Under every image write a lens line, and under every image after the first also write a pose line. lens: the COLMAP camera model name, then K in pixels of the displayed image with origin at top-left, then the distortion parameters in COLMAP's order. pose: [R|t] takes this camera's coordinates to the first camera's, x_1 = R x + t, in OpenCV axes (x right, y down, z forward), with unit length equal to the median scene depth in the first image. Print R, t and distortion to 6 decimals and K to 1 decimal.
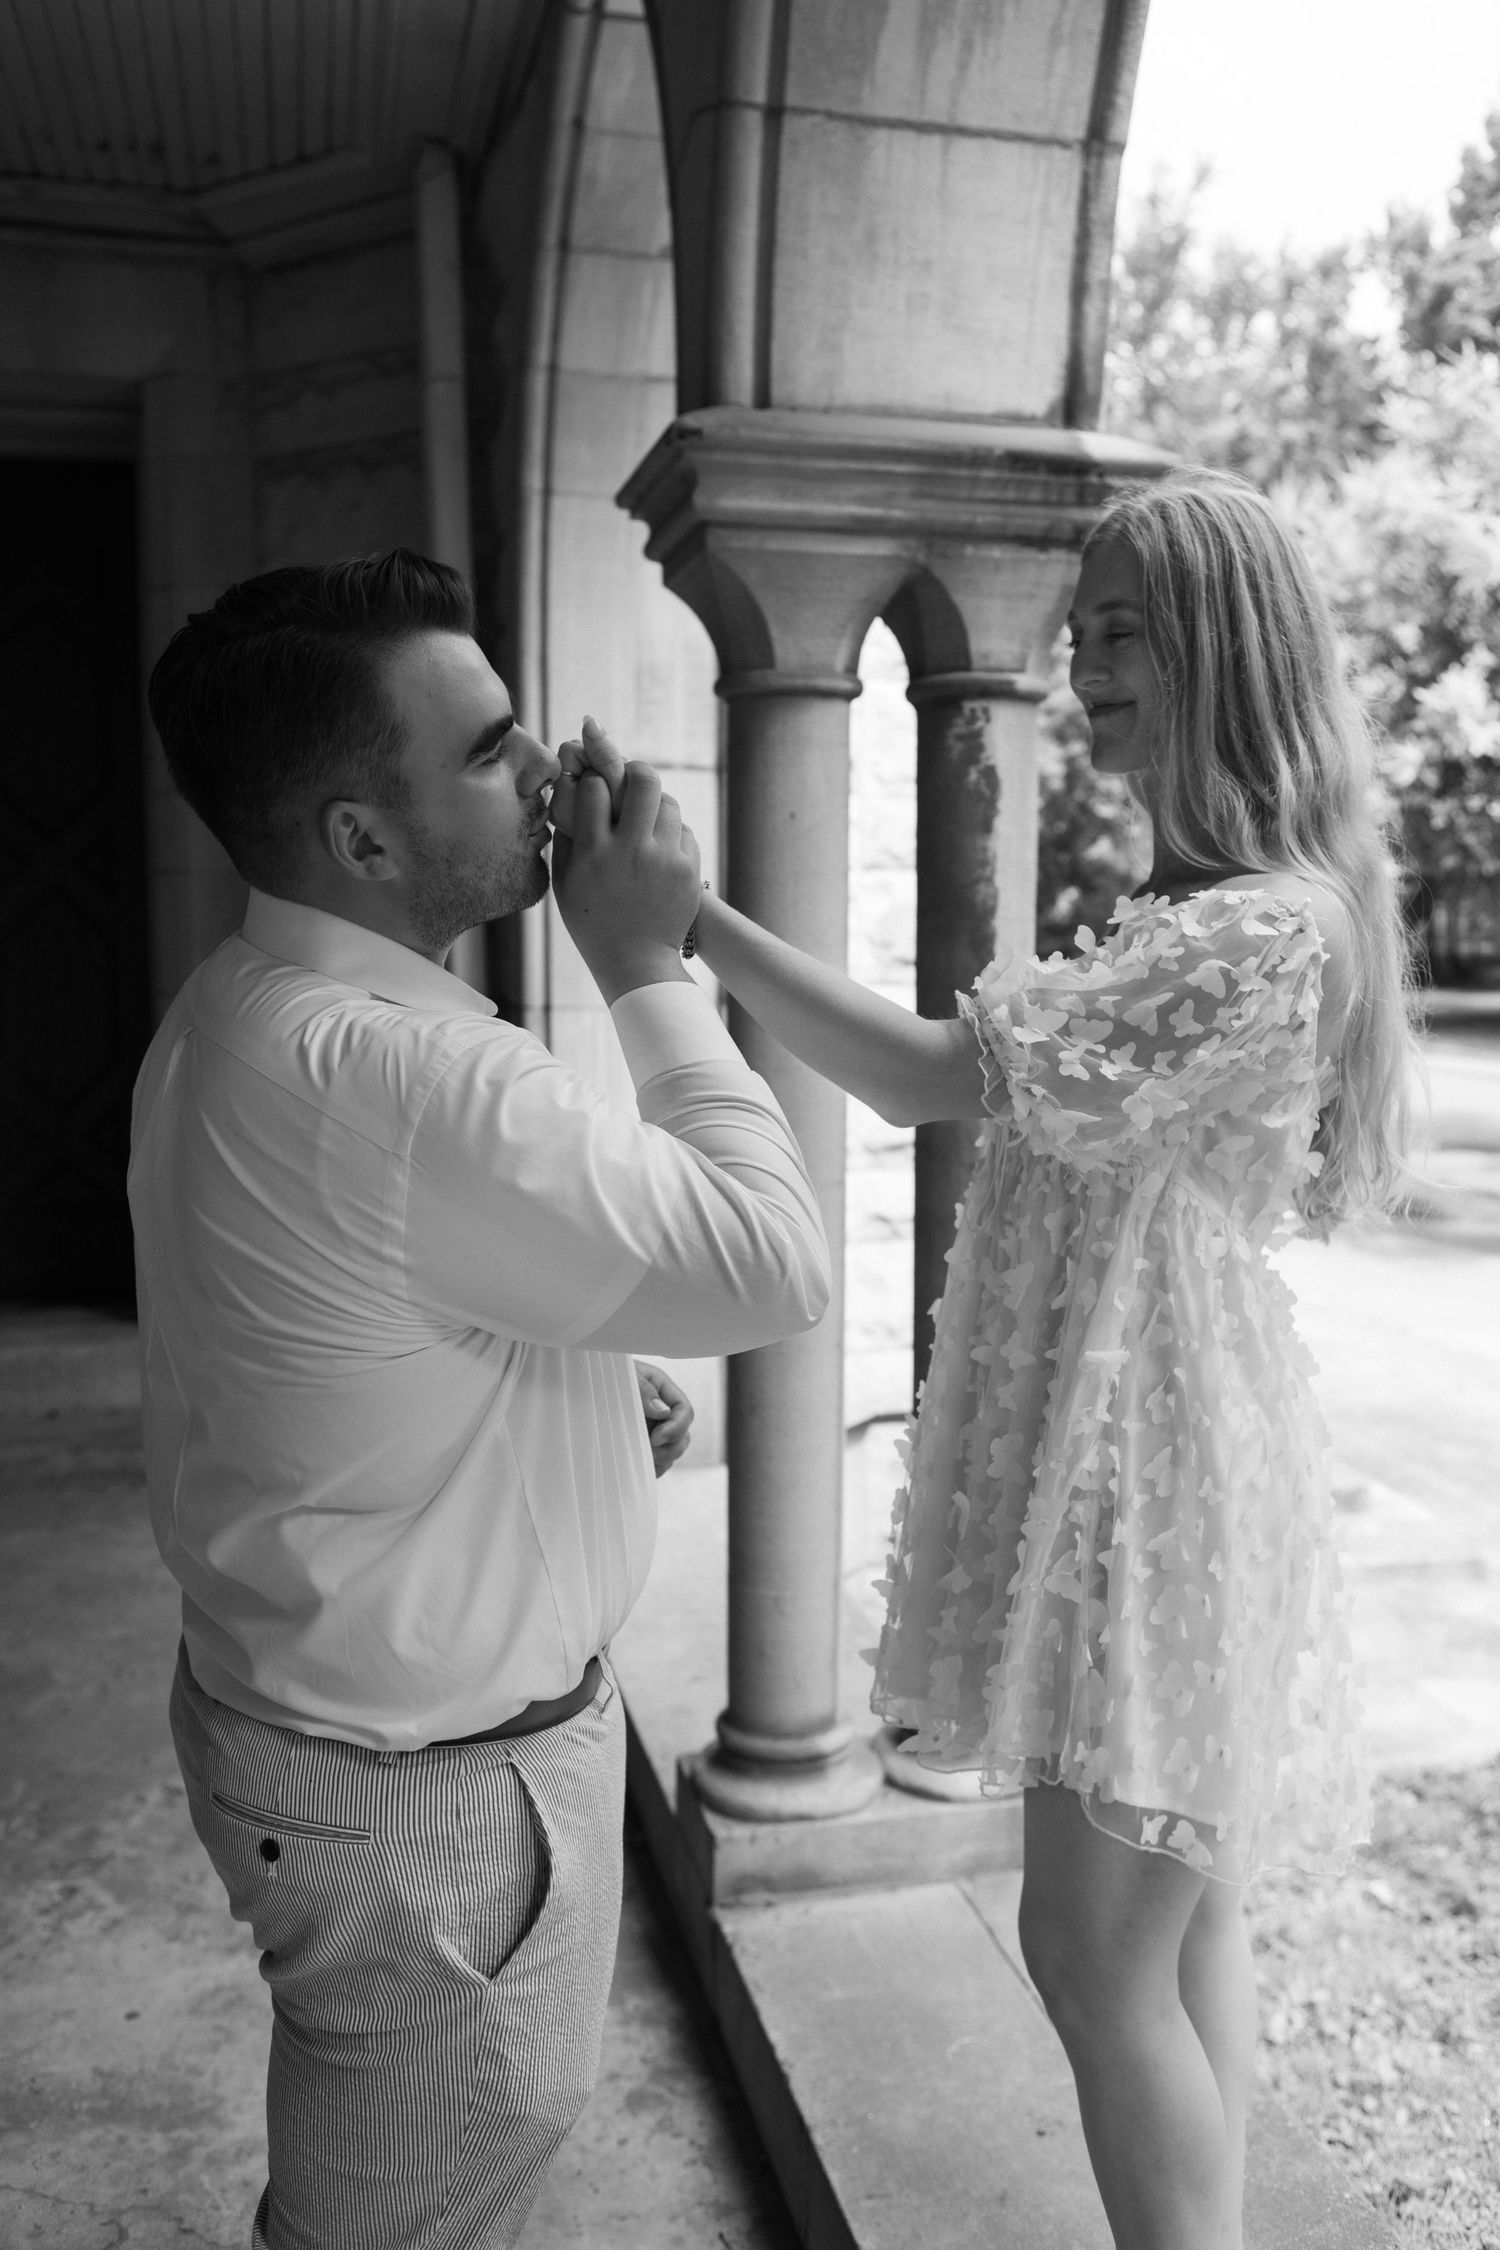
lens RADIAL K [[1902.7, 0, 765.0], [0, 1902.7, 1097.6], [0, 0, 1]] dist [-0.009354, 0.014816]
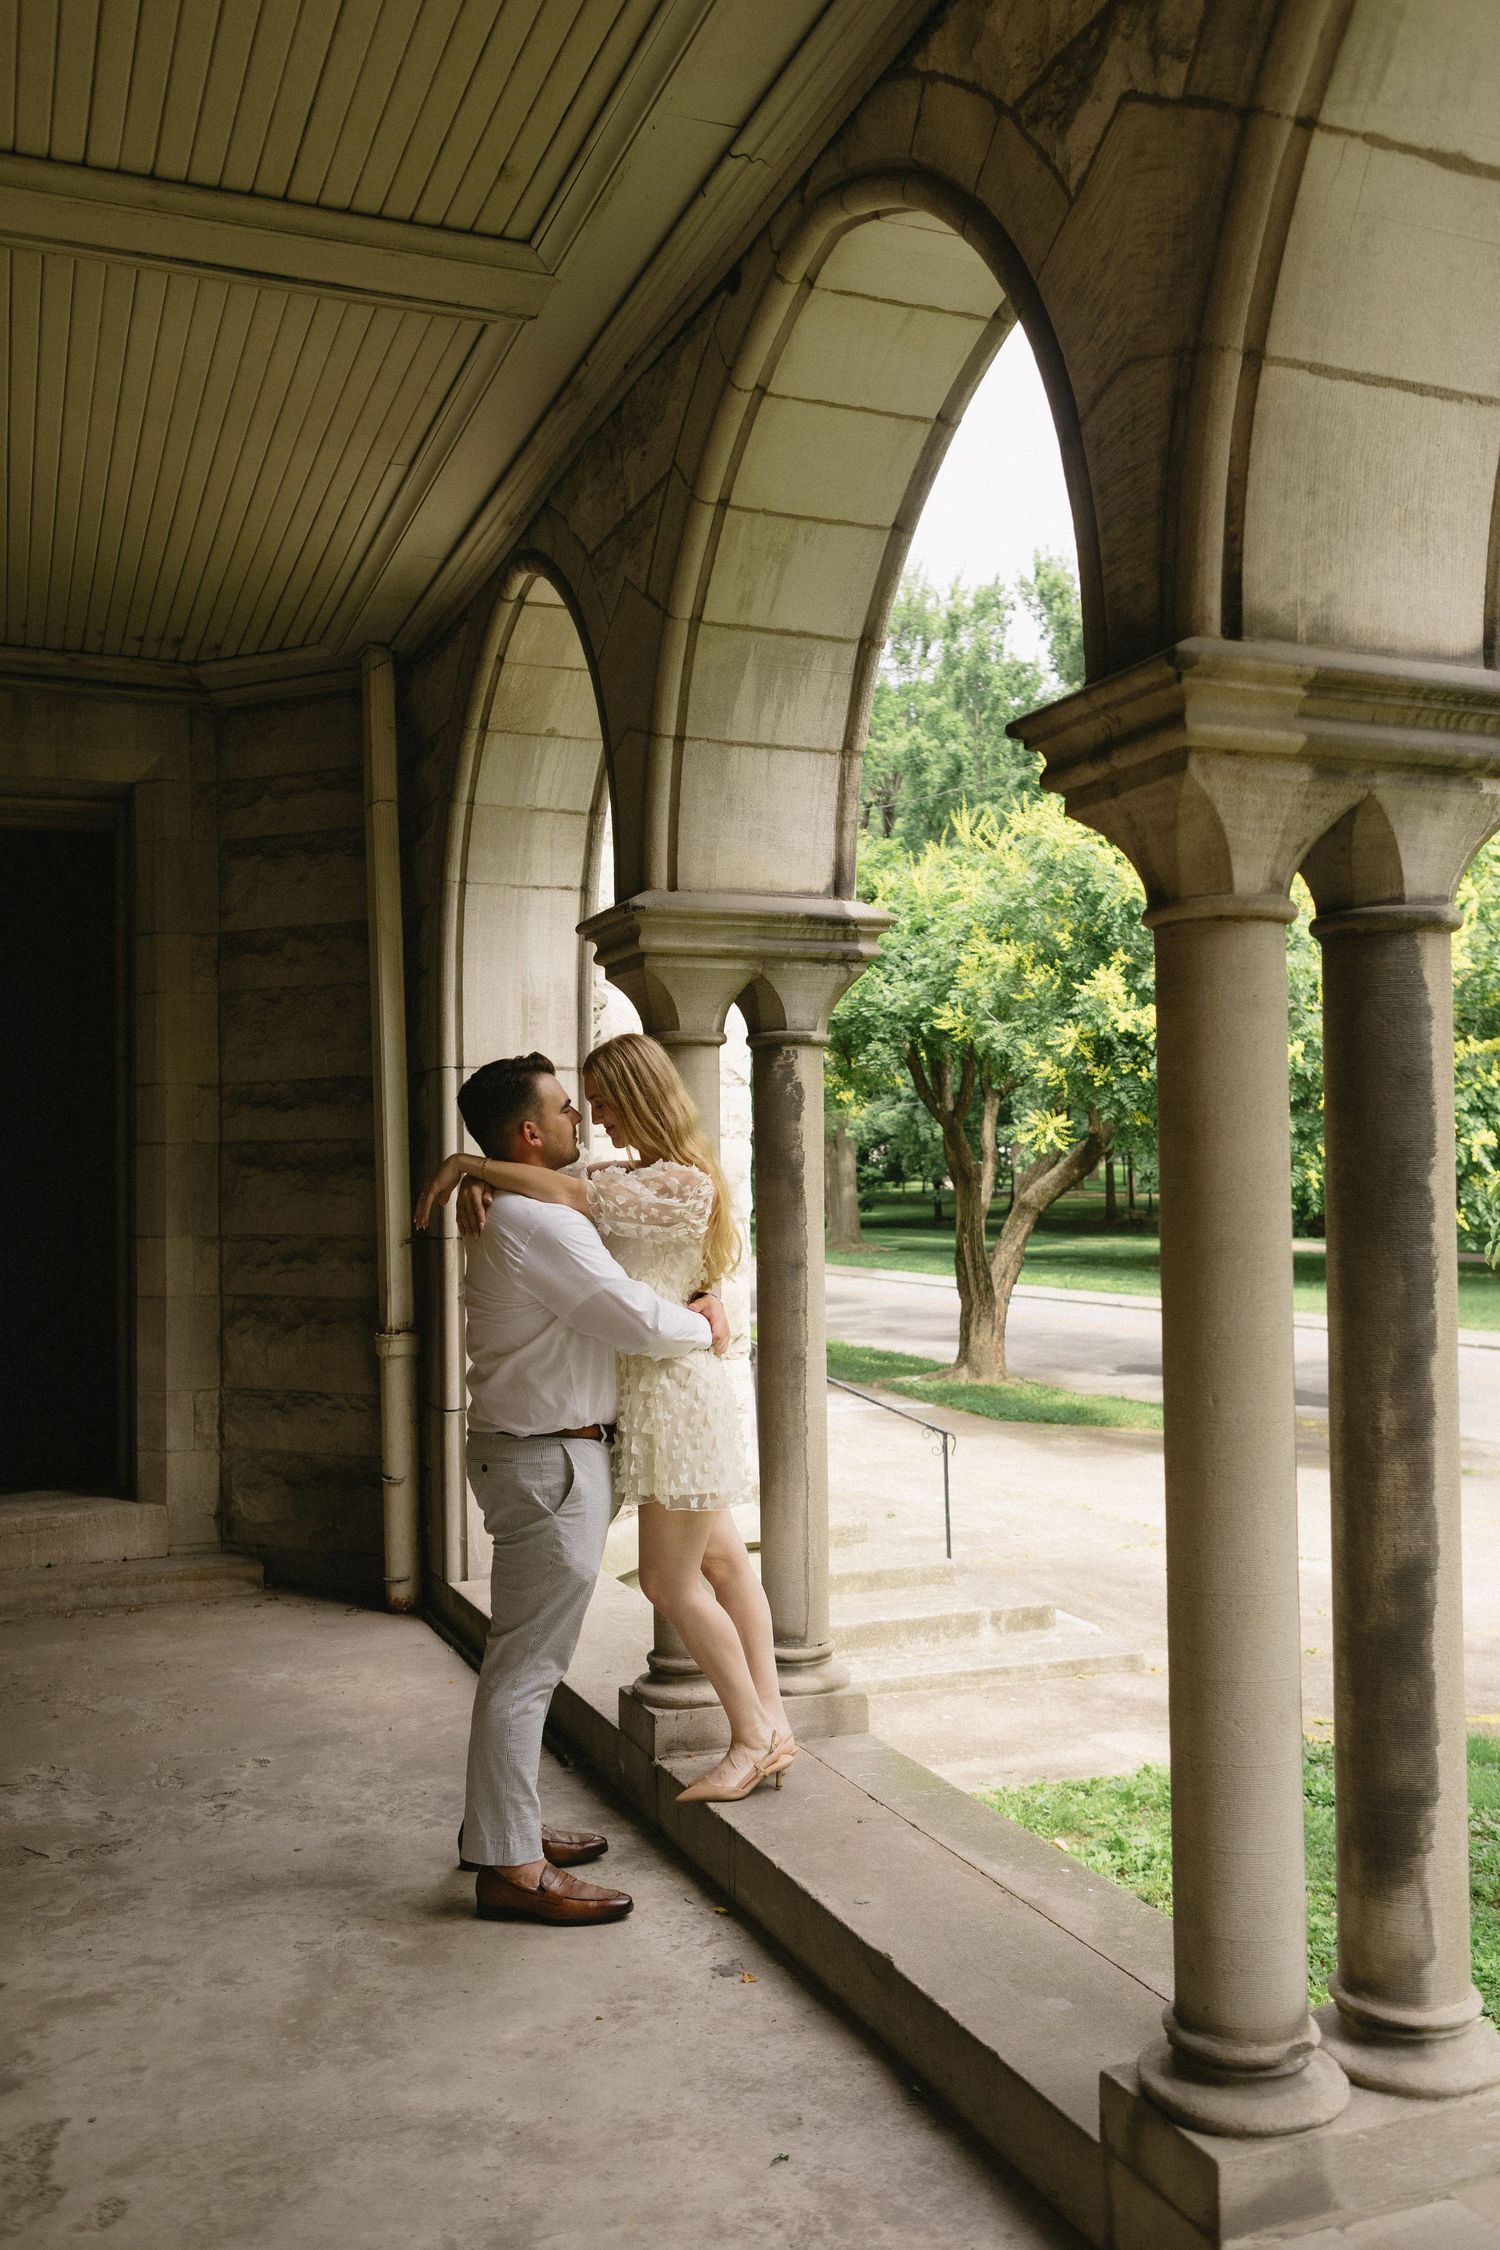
lens RADIAL K [[1864.4, 0, 750.0], [0, 1864.4, 1125.0], [0, 0, 1]] dist [-0.005465, -0.000631]
pose [[0.989805, -0.008791, 0.142158, -0.178226], [0.026021, 0.992456, -0.119807, 0.073299], [-0.140032, 0.122284, 0.982567, -0.713203]]
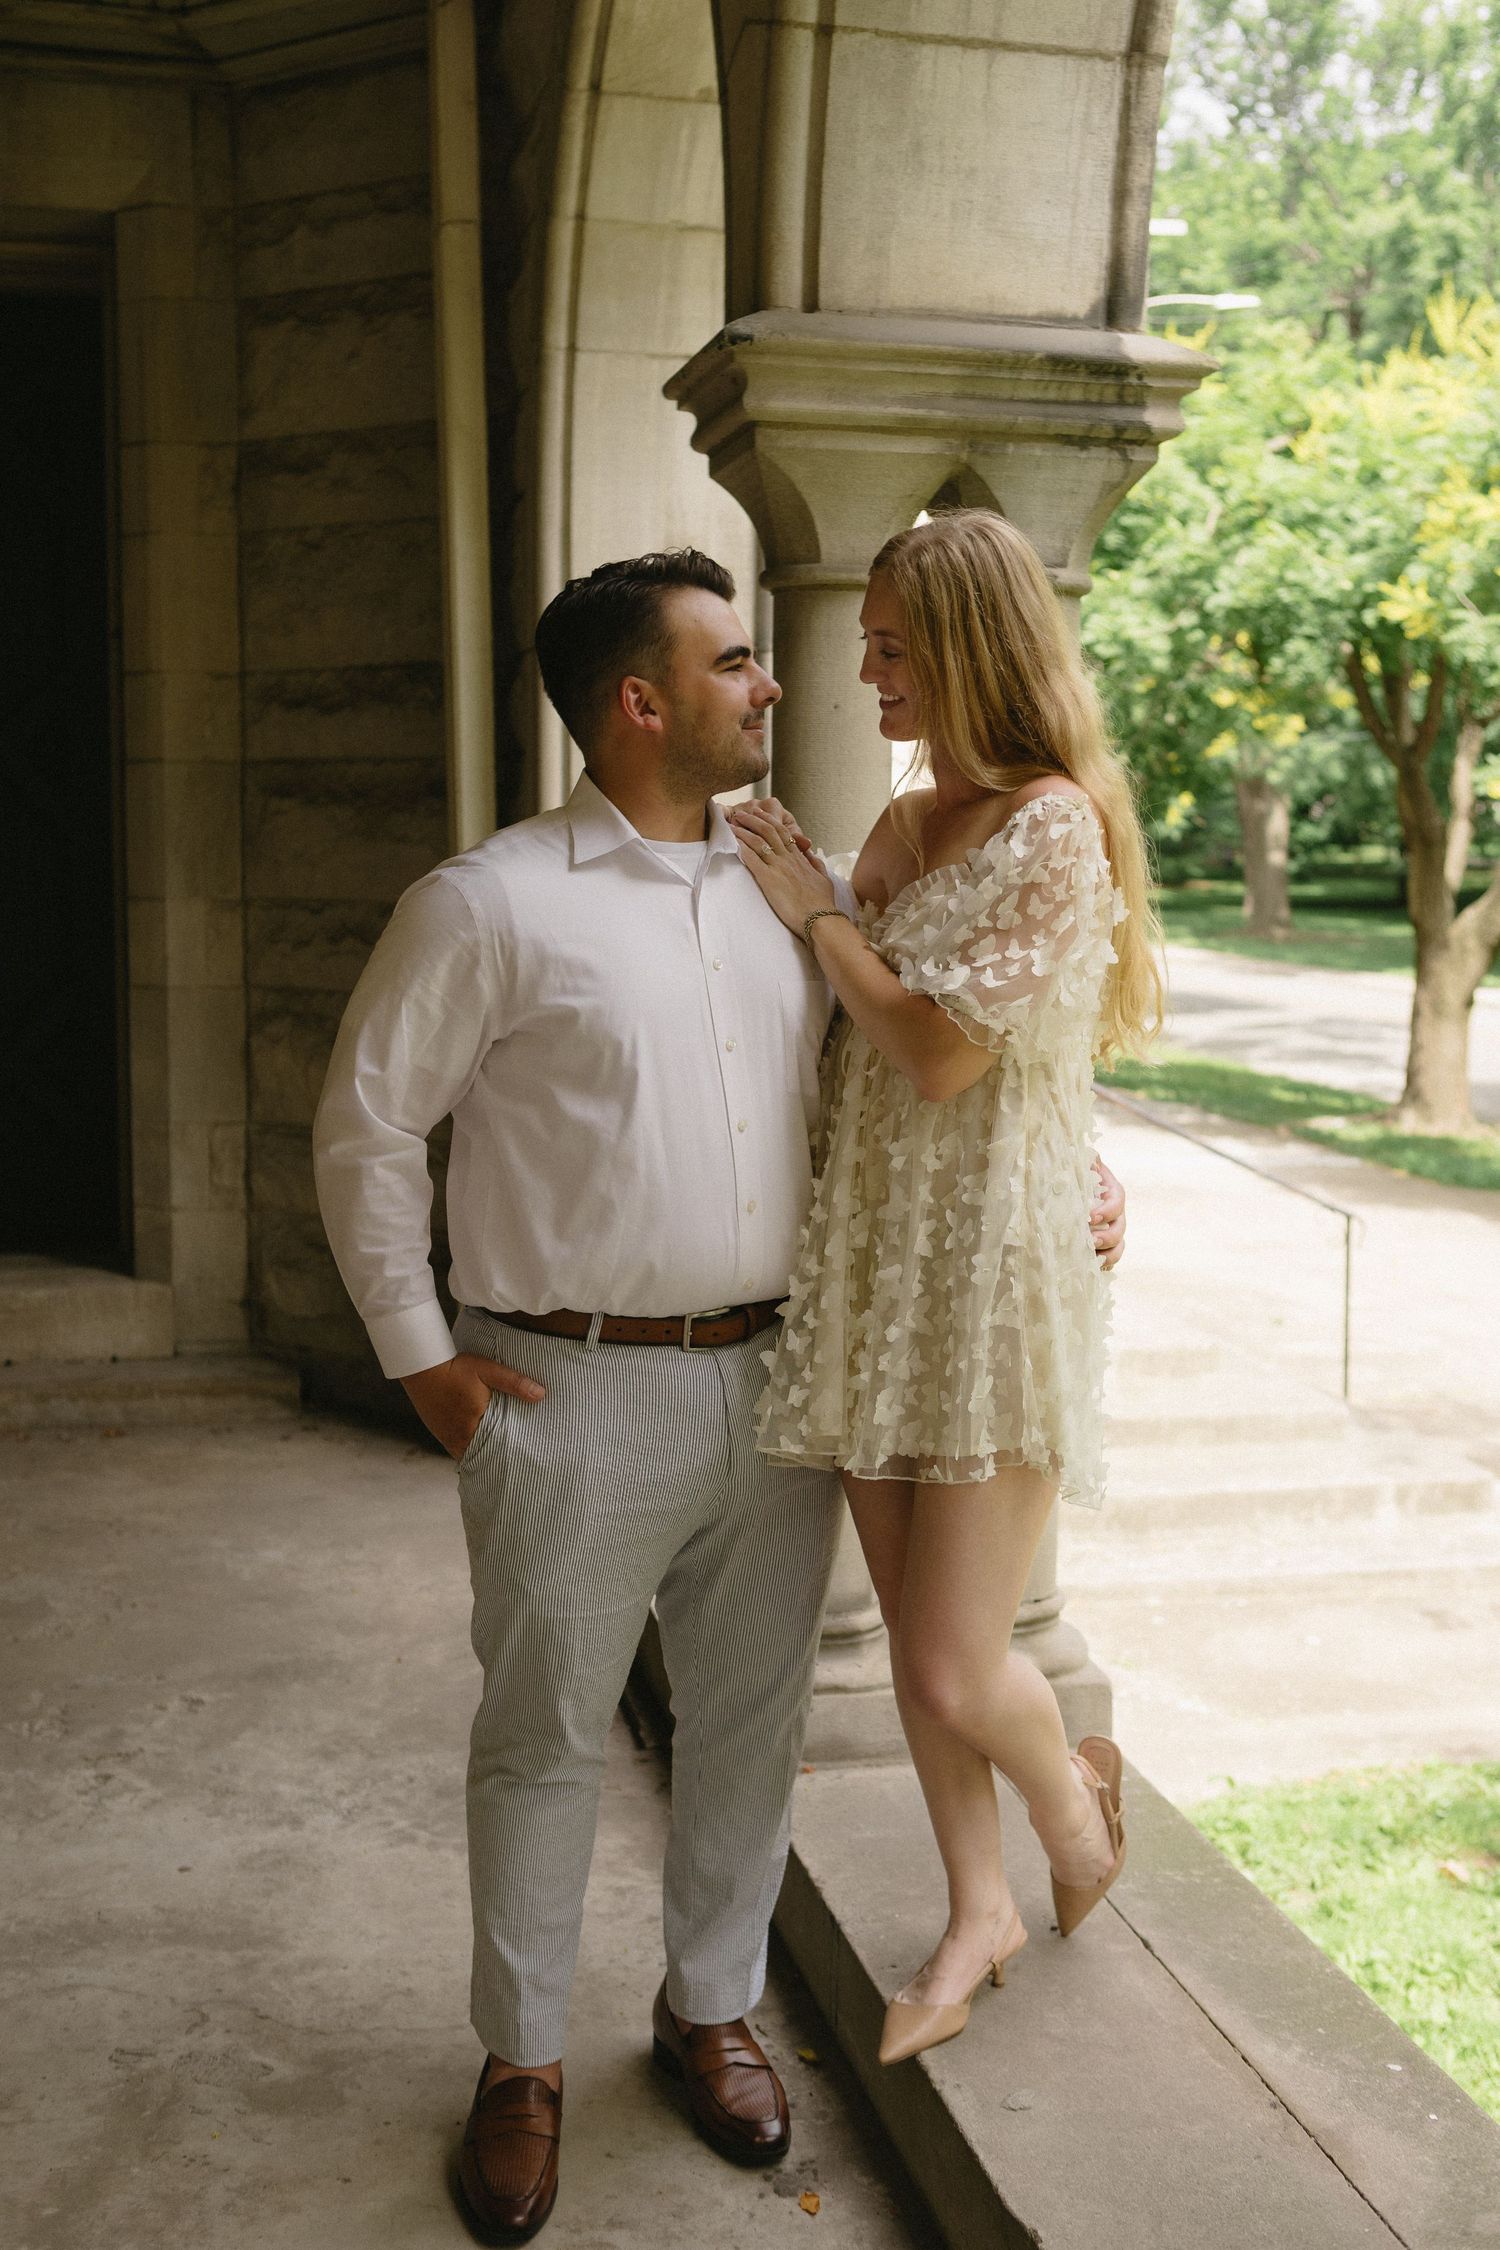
lens RADIAL K [[2448.6, 0, 773.1], [0, 2448.6, 1109.7], [0, 0, 1]] dist [-0.026181, -0.010473]
pose [[0.999911, 0.009253, -0.009587, -0.004843], [-0.009067, 0.999774, 0.019219, 0.044179], [0.009762, -0.019130, 0.999769, -0.323923]]
